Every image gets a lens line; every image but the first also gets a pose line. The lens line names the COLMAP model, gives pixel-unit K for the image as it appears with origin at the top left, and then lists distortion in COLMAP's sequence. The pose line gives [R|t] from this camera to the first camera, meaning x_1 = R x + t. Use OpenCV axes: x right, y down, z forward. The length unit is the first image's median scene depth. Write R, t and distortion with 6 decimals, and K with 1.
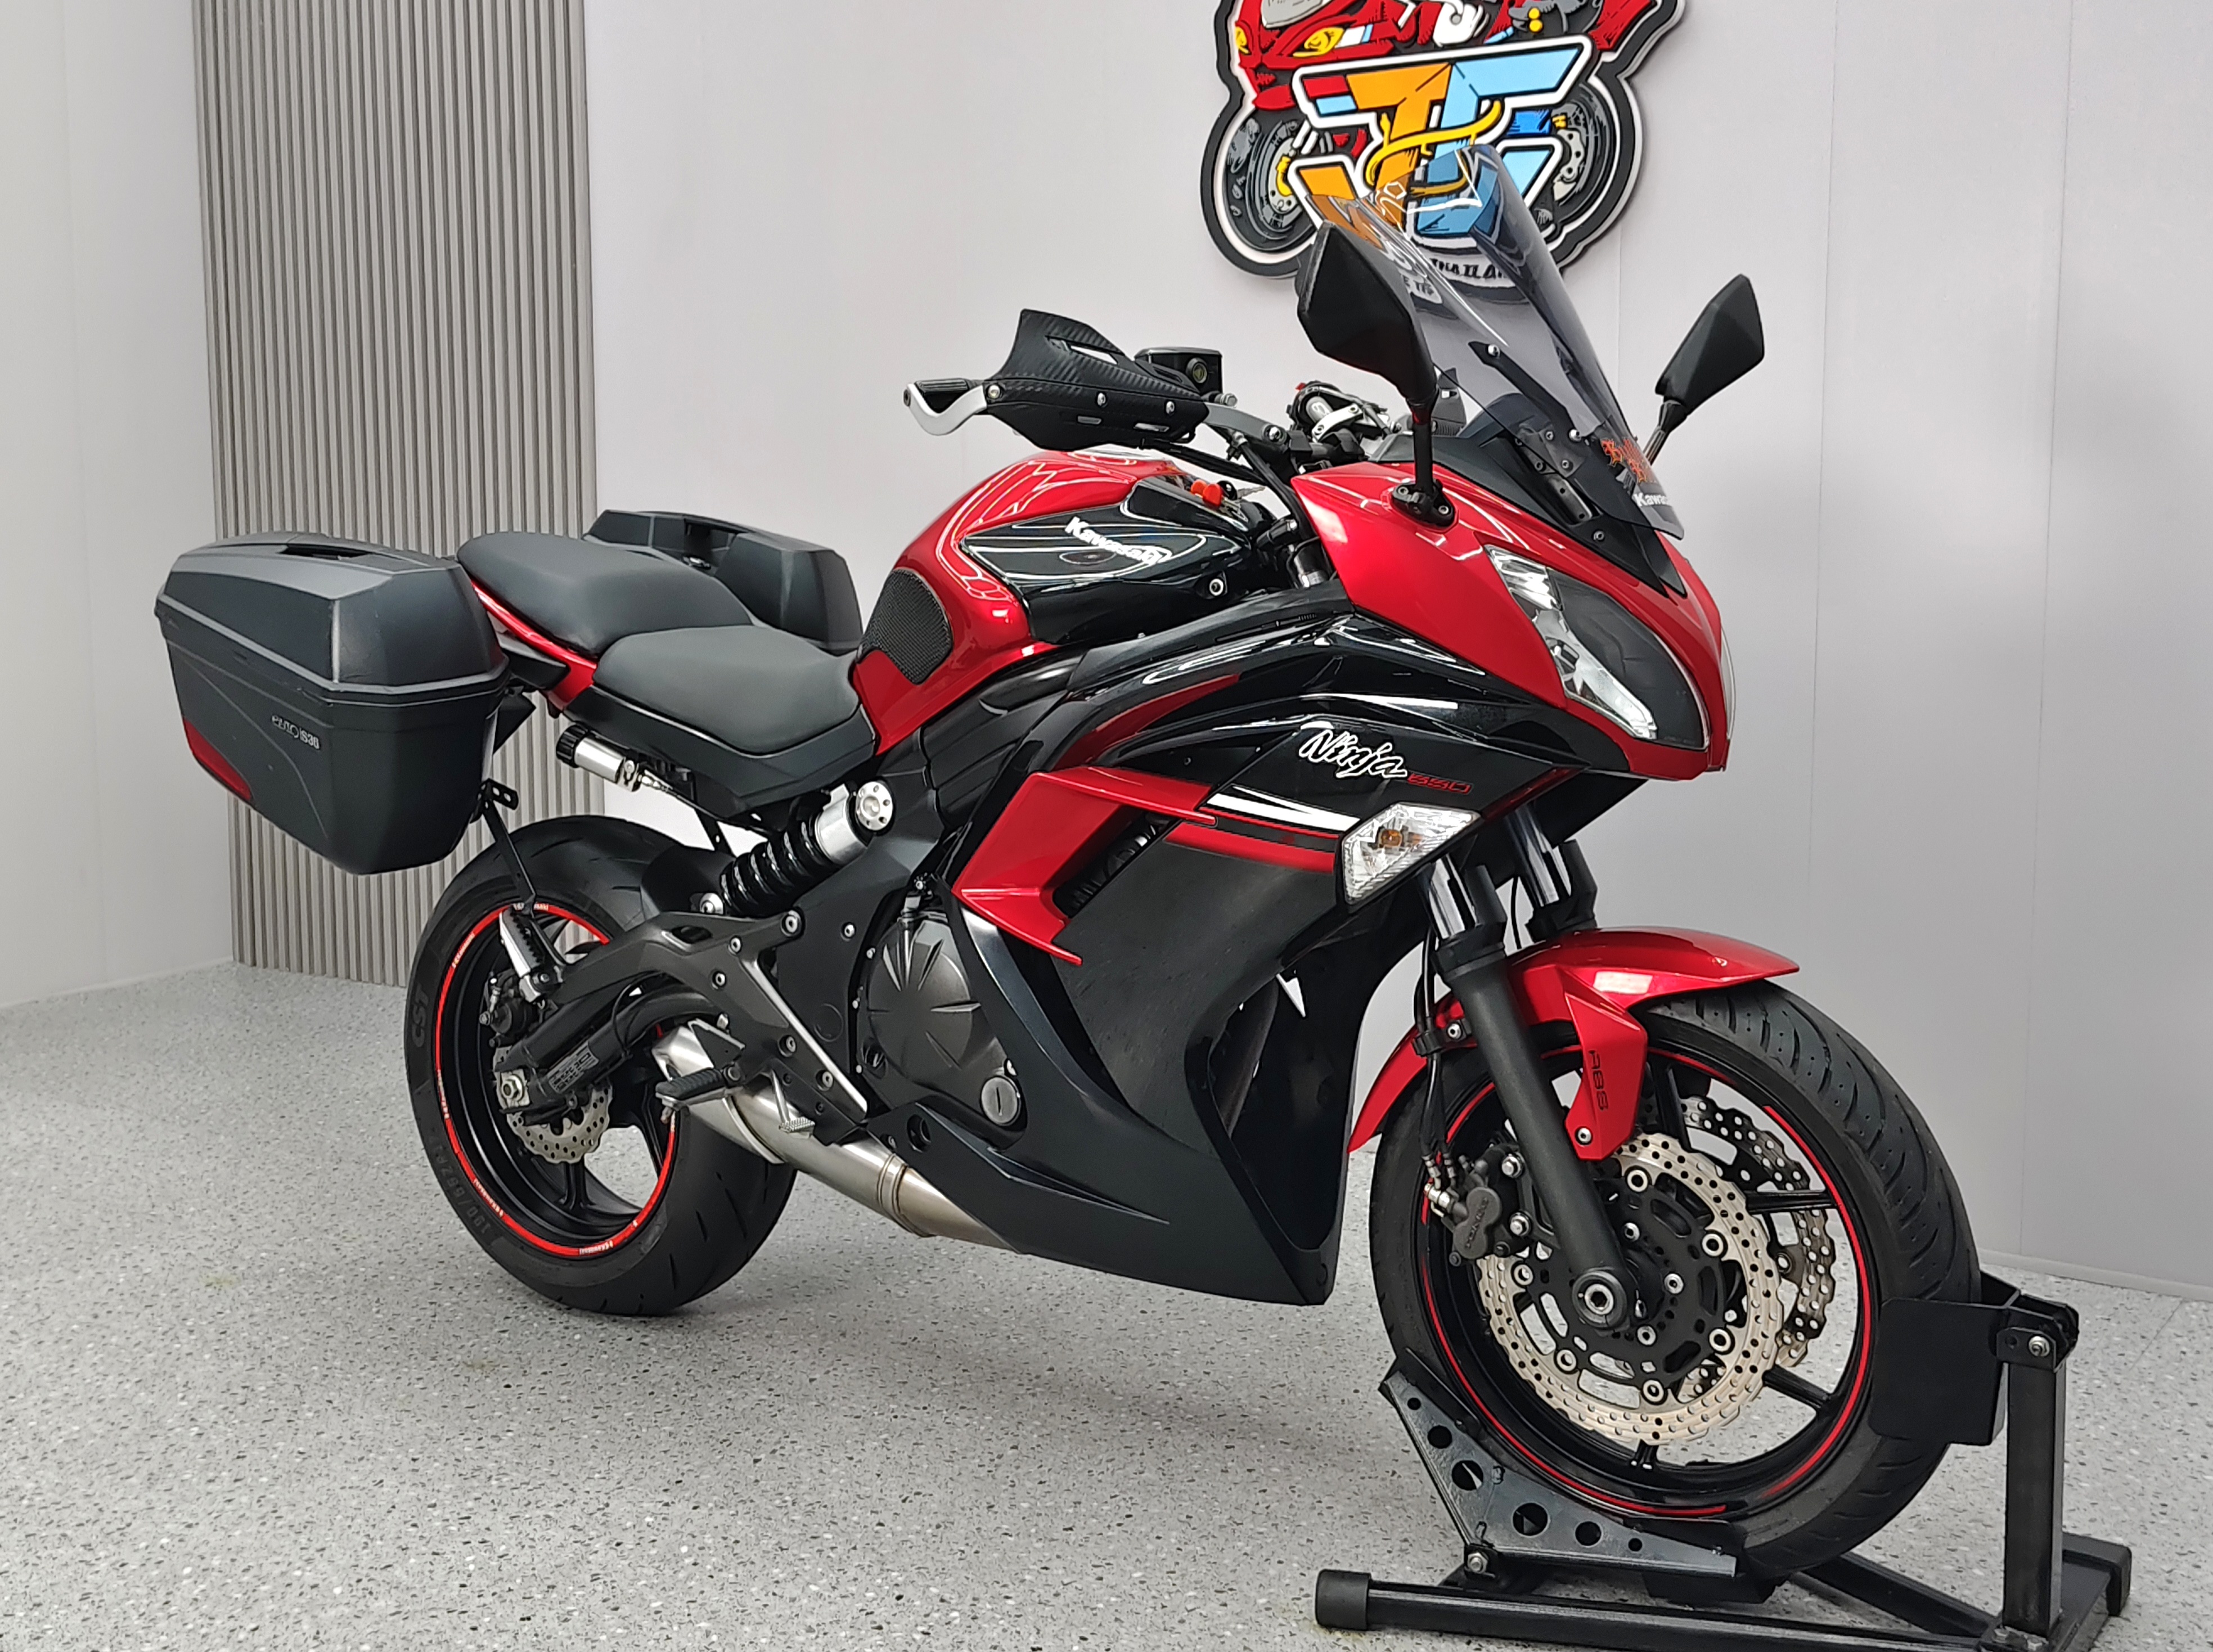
lens RADIAL K [[2393.9, 0, 1150.4], [0, 2393.9, 769.1], [0, 0, 1]] dist [0.036569, 0.000000]
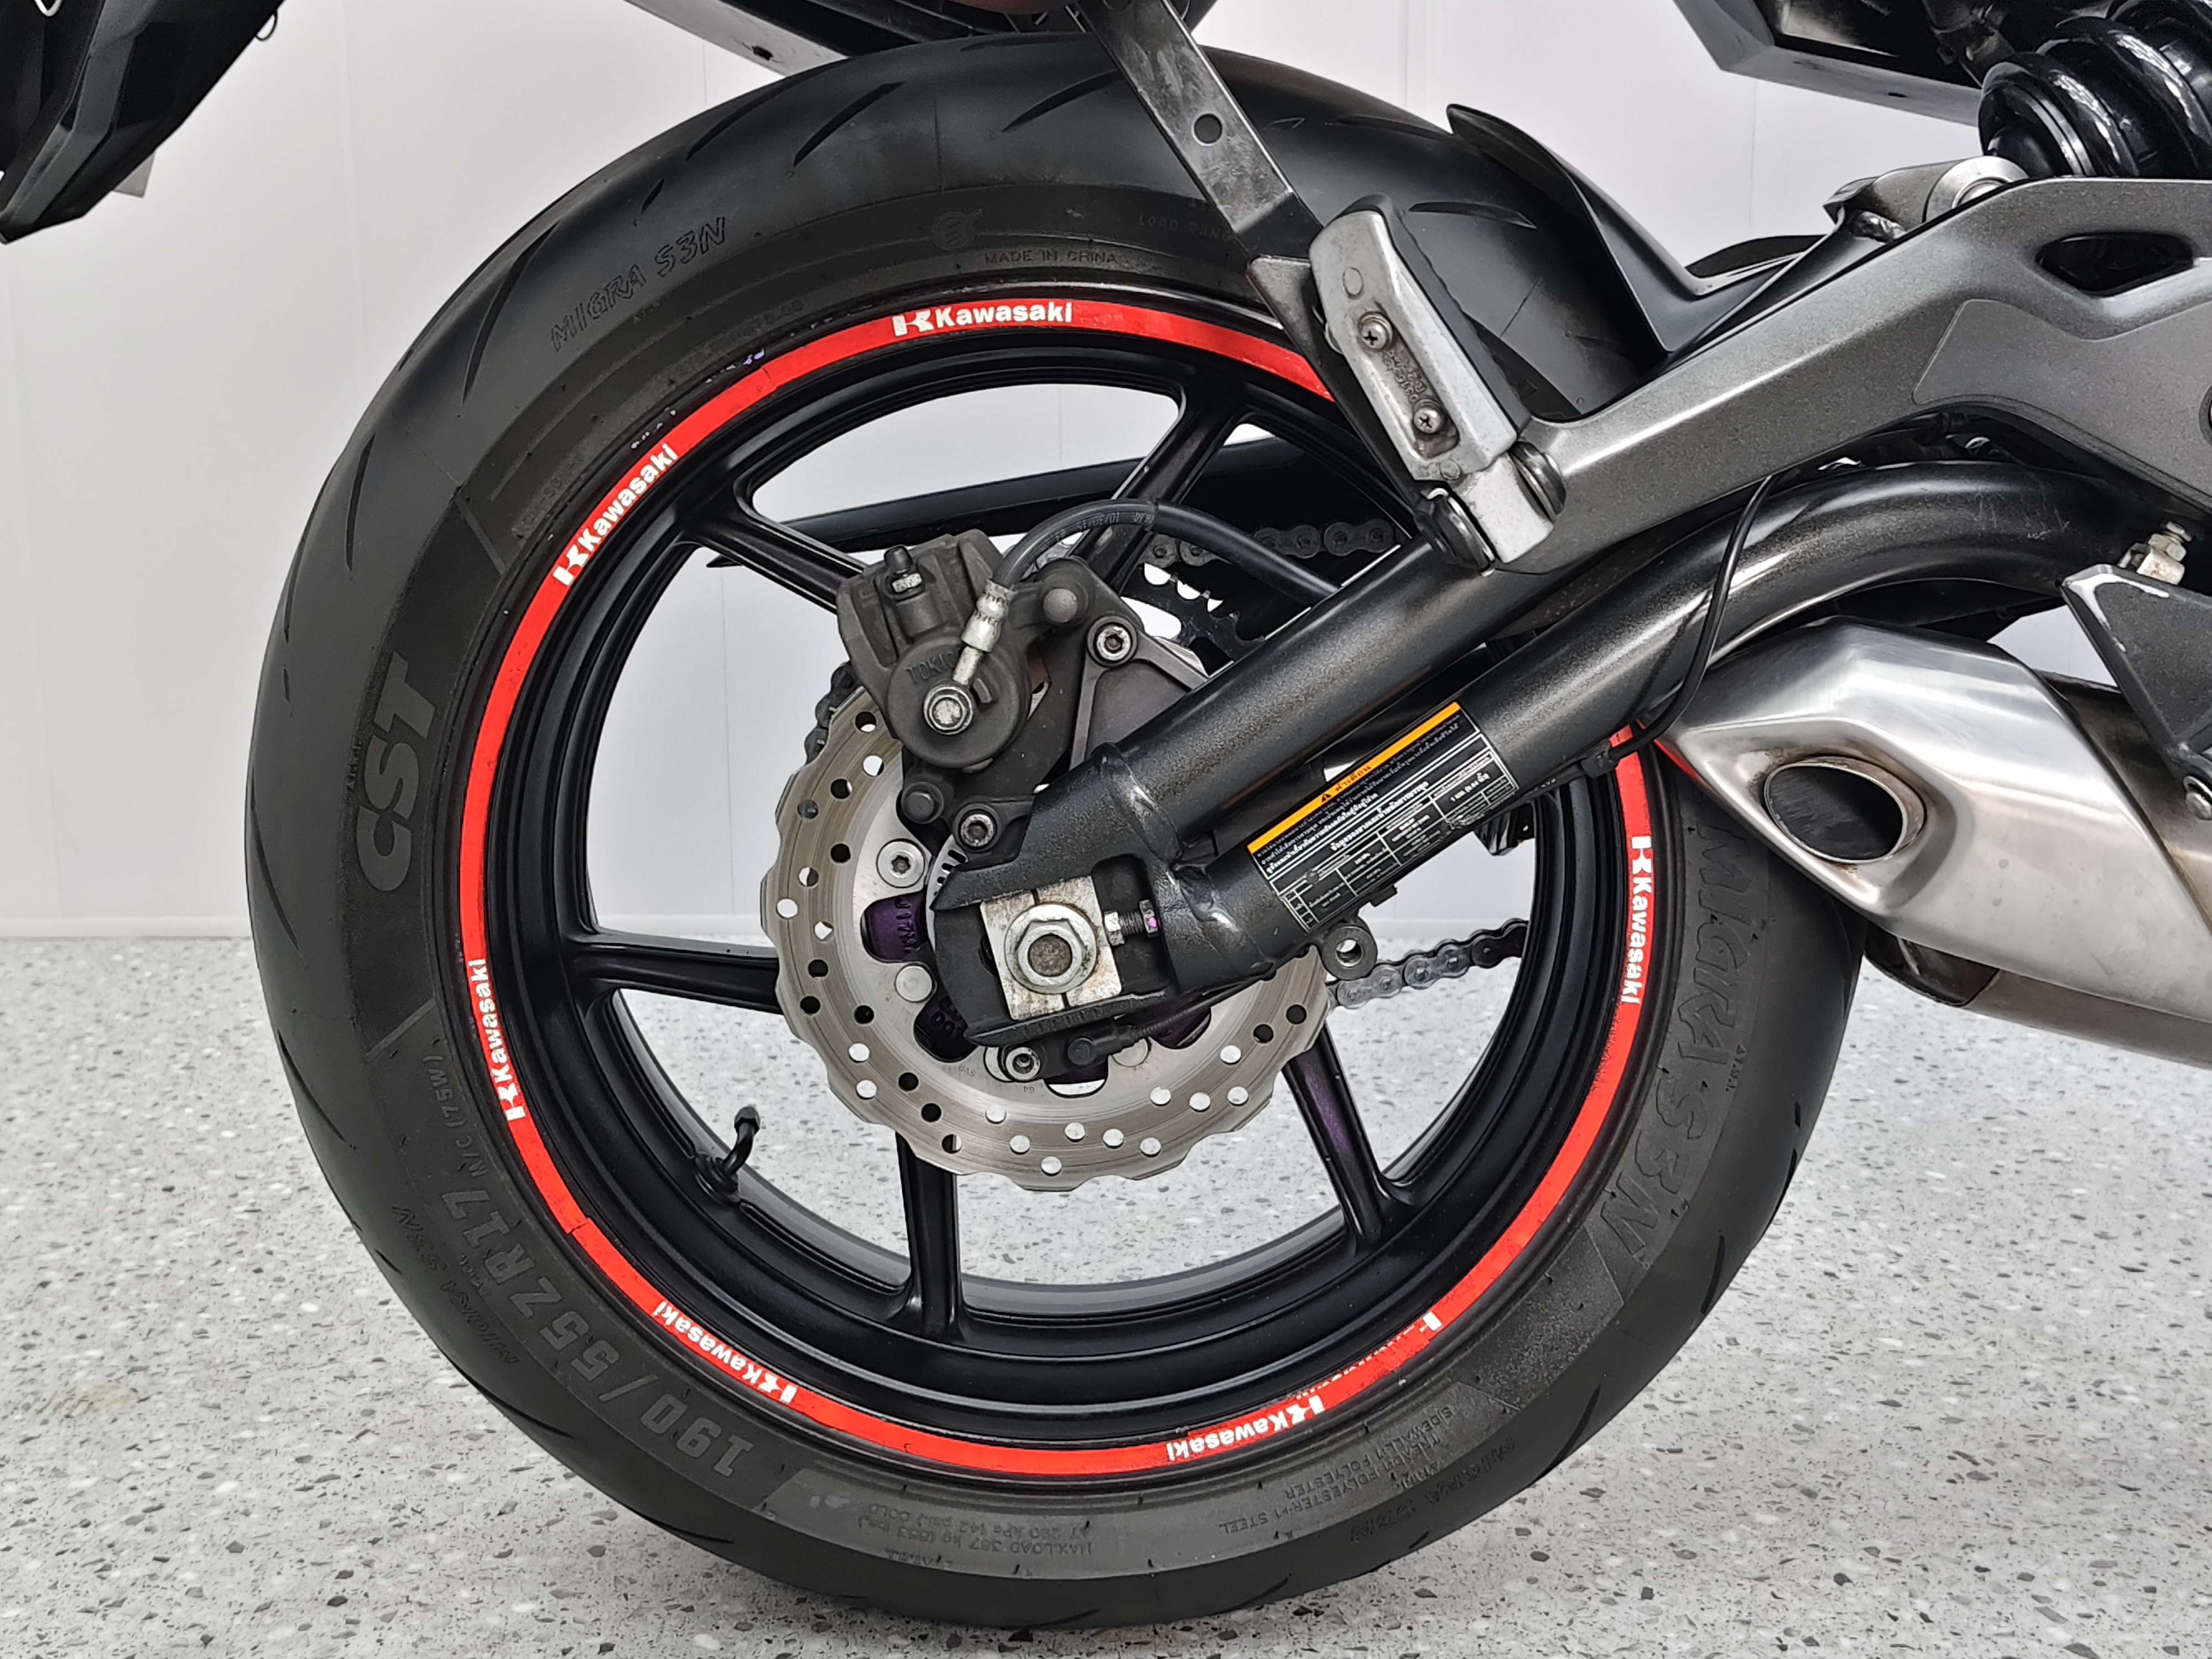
lens RADIAL K [[2289.9, 0, 1130.7], [0, 2289.9, 795.2], [0, 0, 1]] dist [0.044329, 0.000000]
pose [[0.813673, -0.096059, 0.573331, -0.410100], [0.062490, 0.994991, 0.078021, 0.094393], [-0.577954, -0.027657, 0.815600, 0.775392]]
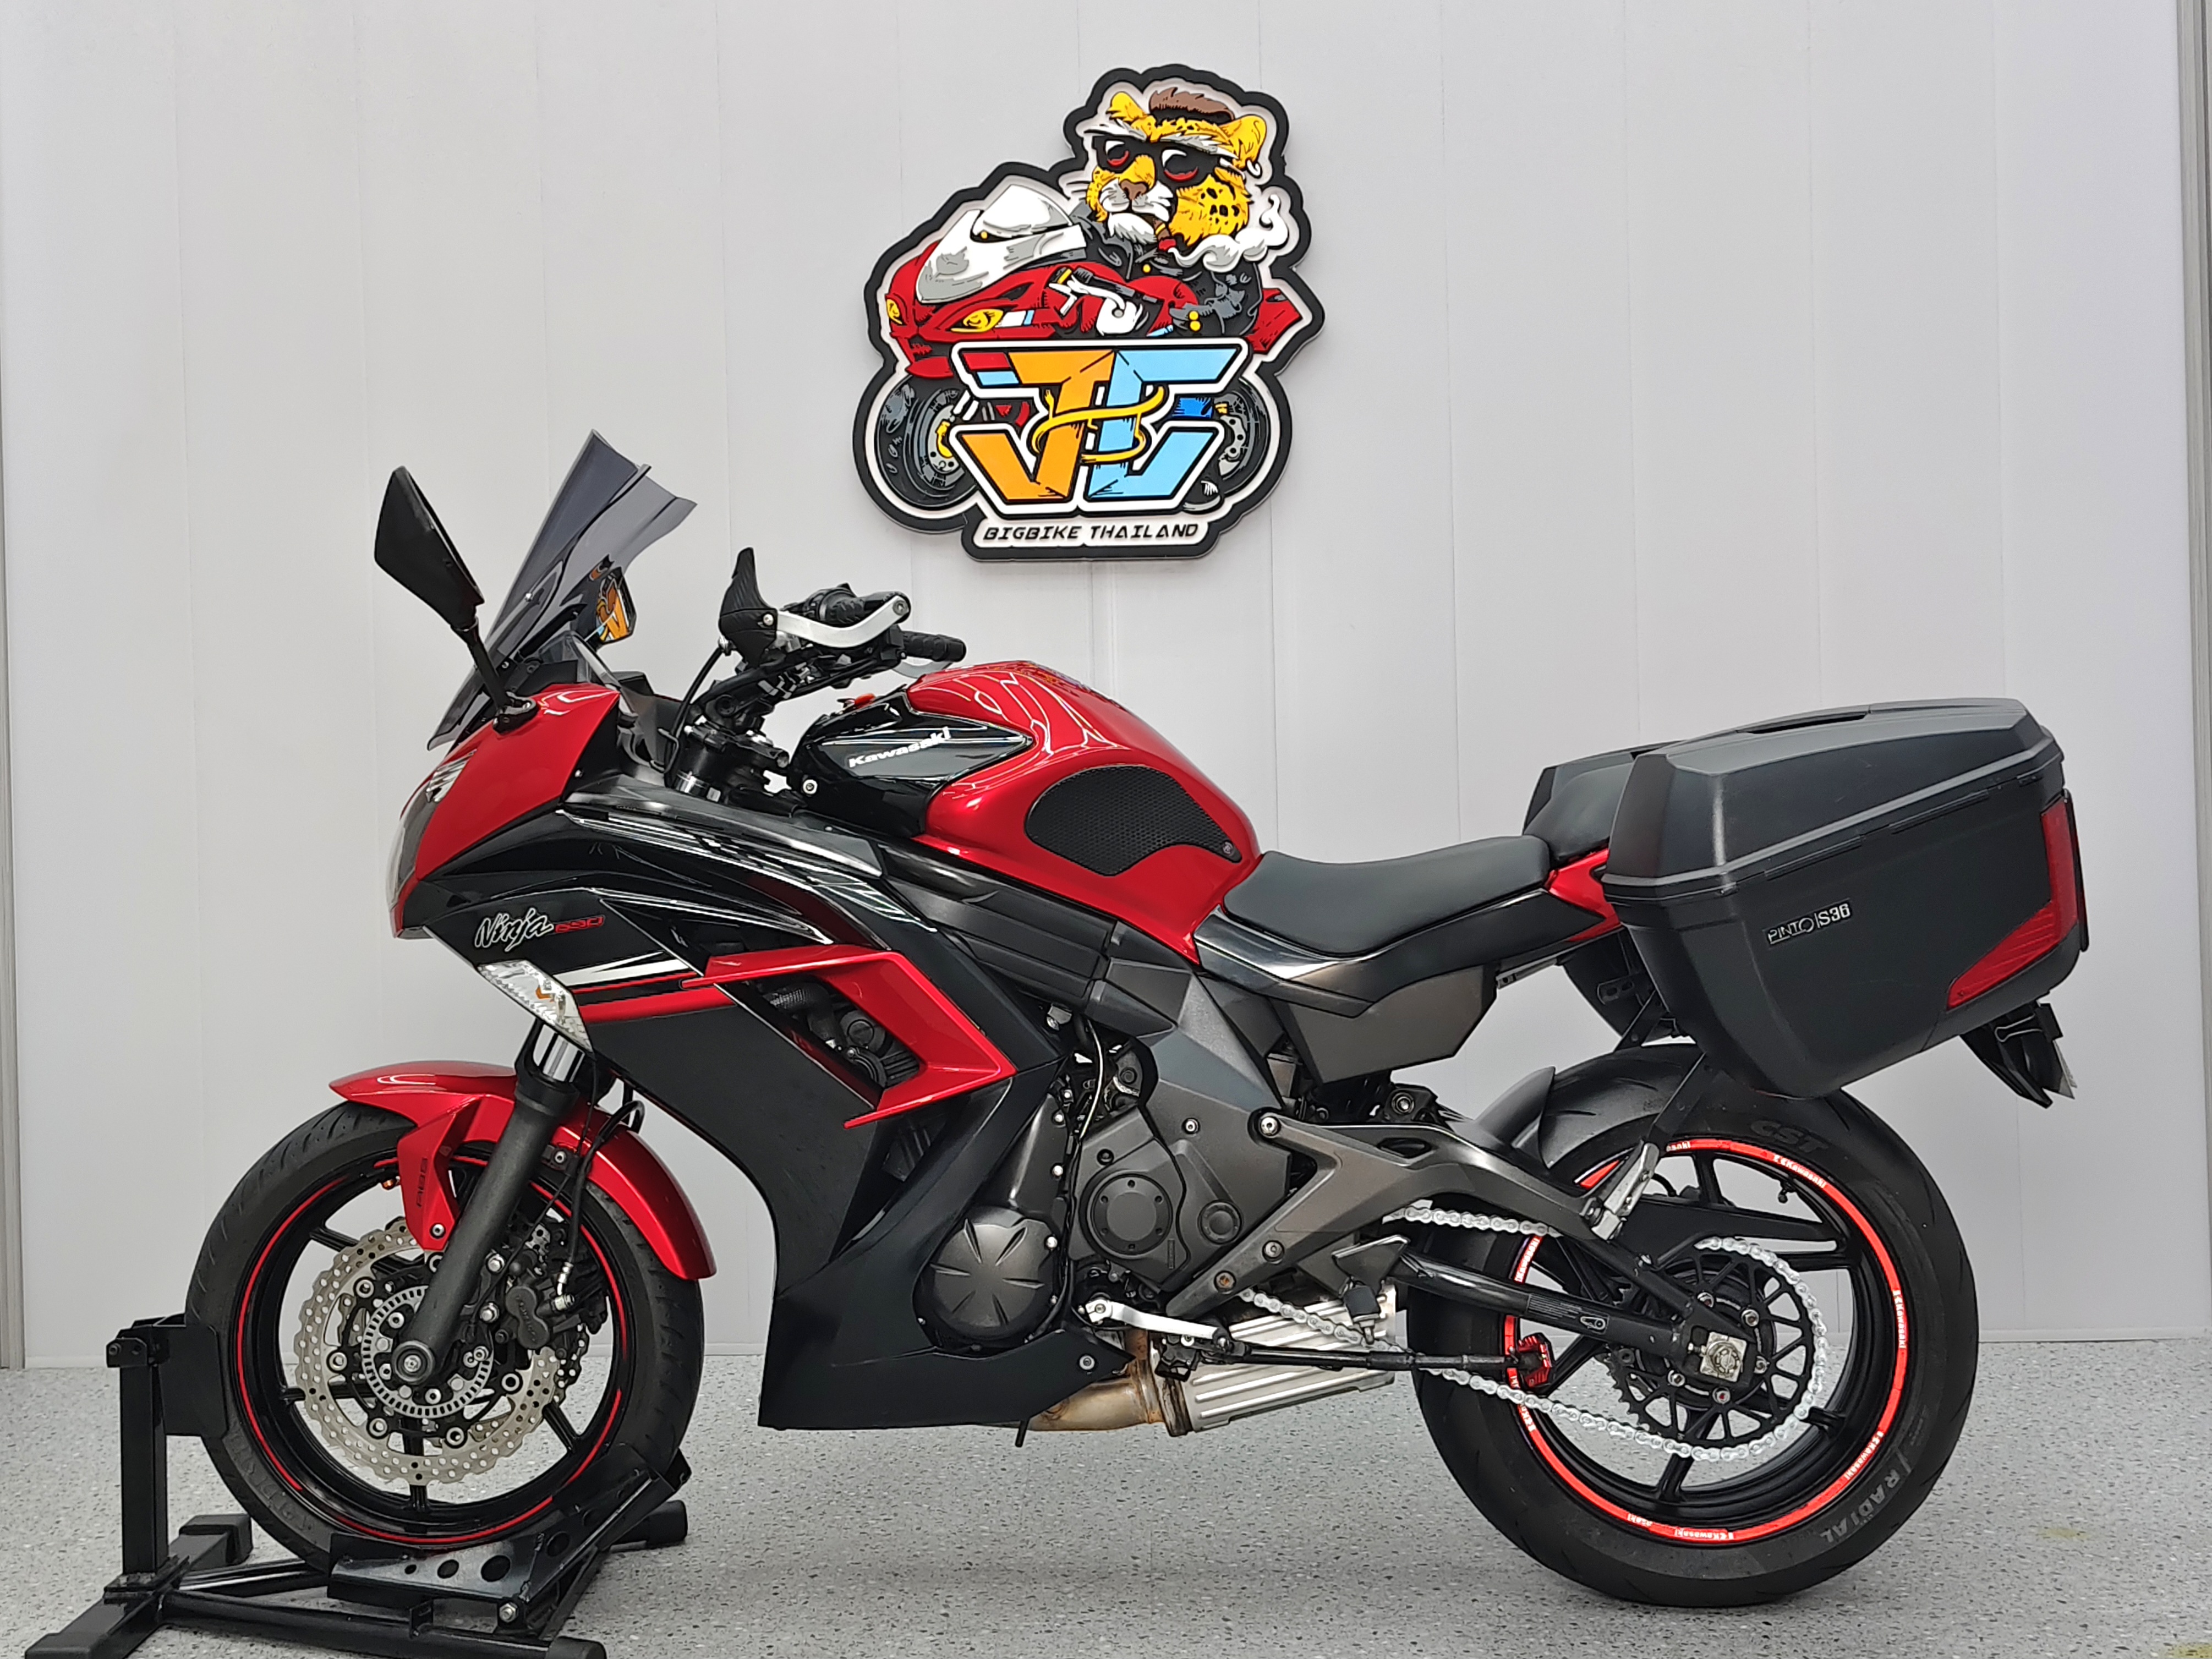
lens RADIAL K [[2289.8, 0, 1109.1], [0, 2289.8, 851.0], [0, 0, 1]] dist [0.044329, 0.000000]
pose [[0.834561, -0.026582, 0.550274, -0.561725], [0.078890, 0.994308, -0.071616, 0.019512], [-0.545238, 0.103179, 0.831907, 0.153219]]
